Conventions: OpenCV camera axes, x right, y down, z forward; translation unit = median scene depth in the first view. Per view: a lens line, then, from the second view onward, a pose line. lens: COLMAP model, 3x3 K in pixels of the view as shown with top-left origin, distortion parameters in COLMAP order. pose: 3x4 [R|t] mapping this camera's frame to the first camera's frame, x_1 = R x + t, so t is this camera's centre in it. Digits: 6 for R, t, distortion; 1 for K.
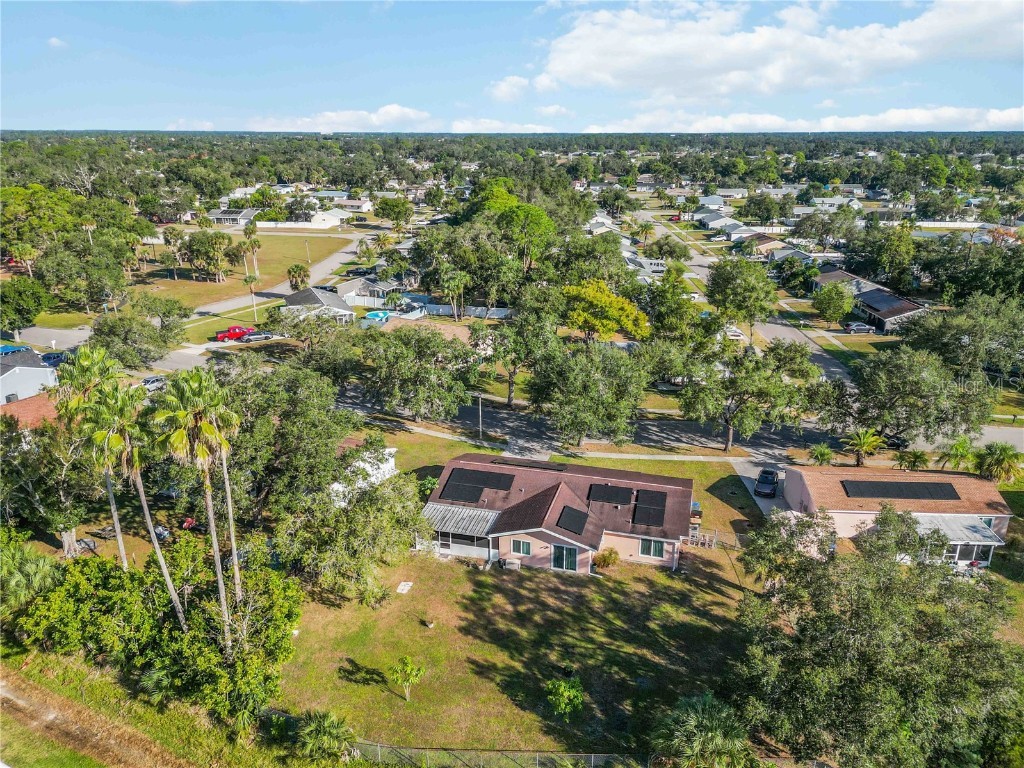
lens RADIAL K [[743.9, 0, 513.8], [0, 743.9, 386.0], [0, 0, 1]] dist [0.073741, -0.079773]
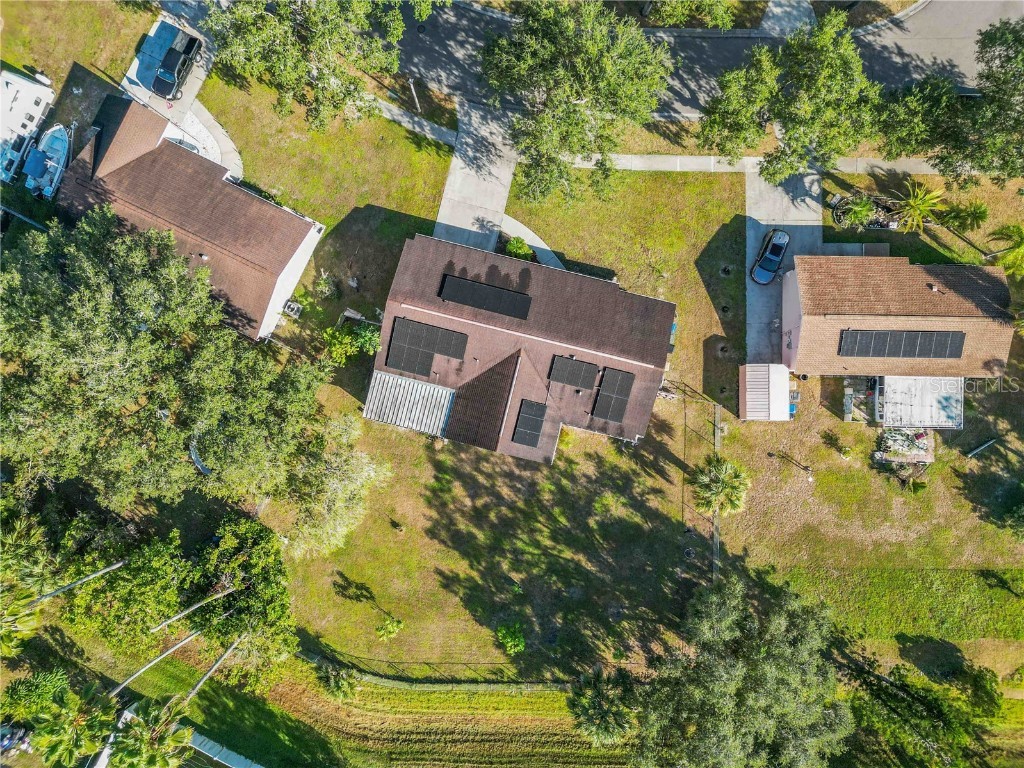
lens RADIAL K [[740.5, 0, 506.6], [0, 740.5, 383.7], [0, 0, 1]] dist [0.090526, -0.109213]
pose [[0.999824, -0.018742, -0.000301, 0.051724], [0.006811, 0.348278, 0.937366, -0.752529], [-0.017463, -0.937204, 0.348345, 0.726321]]
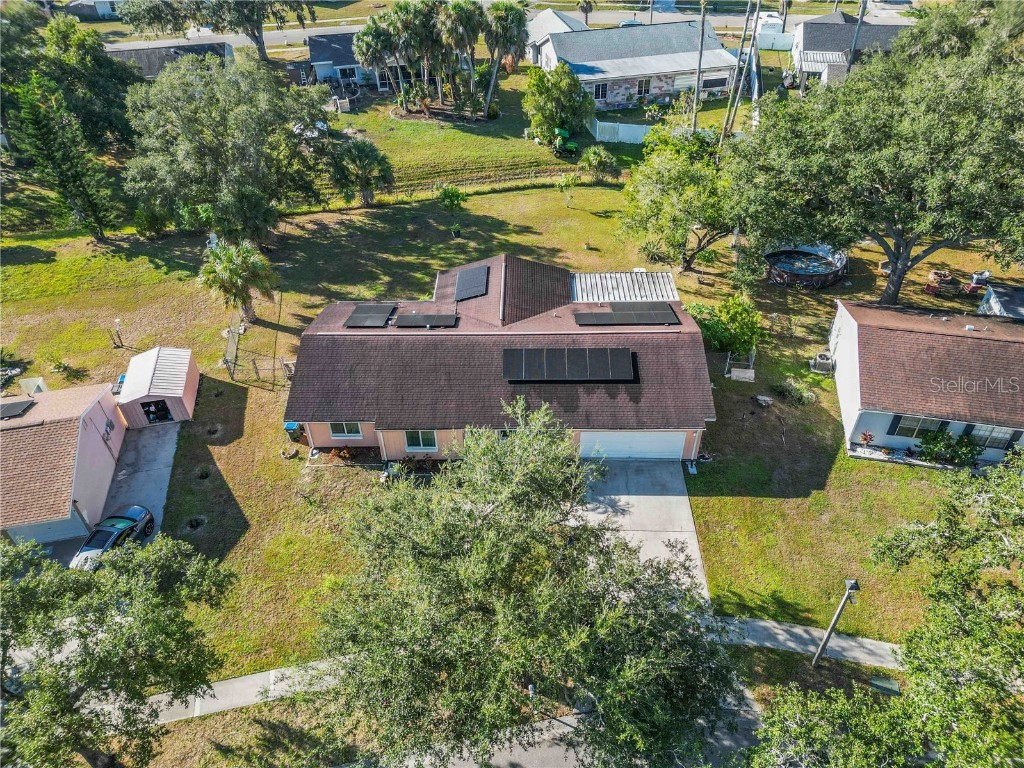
lens RADIAL K [[728.0, 0, 509.7], [0, 728.0, 362.2], [0, 0, 1]] dist [0.079586, -0.079999]
pose [[-0.970669, 0.164274, -0.175546, 0.194182], [-0.054779, 0.559838, 0.826789, -0.418338], [0.234098, 0.812155, -0.534418, 1.514287]]
